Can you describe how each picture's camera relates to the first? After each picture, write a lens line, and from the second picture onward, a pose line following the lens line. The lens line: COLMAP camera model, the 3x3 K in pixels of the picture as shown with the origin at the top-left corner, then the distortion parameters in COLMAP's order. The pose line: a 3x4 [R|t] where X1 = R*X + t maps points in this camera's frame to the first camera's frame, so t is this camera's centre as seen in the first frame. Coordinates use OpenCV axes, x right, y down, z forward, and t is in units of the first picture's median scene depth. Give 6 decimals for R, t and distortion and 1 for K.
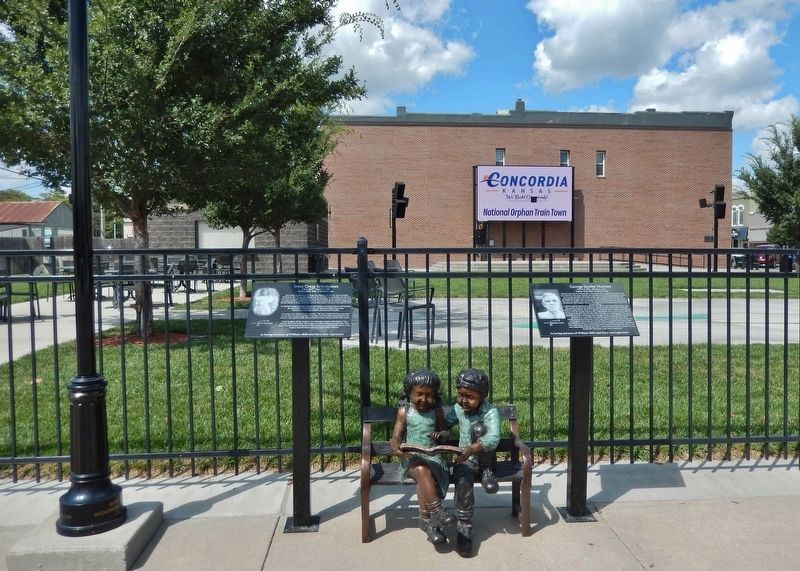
lens RADIAL K [[833.3, 0, 400.0], [0, 833.3, 285.5], [0, 0, 1]] dist [0.000839, -0.004141]
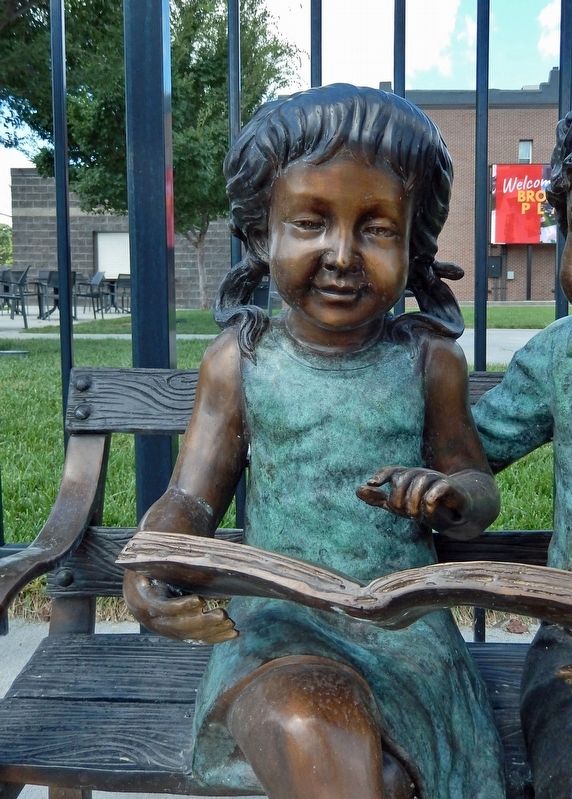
lens RADIAL K [[832.3, 0, 286.0], [0, 832.3, 399.5], [0, 0, 1]] dist [0.000839, -0.004141]
pose [[0.991647, 0.013230, -0.128301, 0.037754], [-0.012083, 0.999880, 0.009711, 0.159676], [0.128414, -0.008080, 0.991688, 0.836291]]
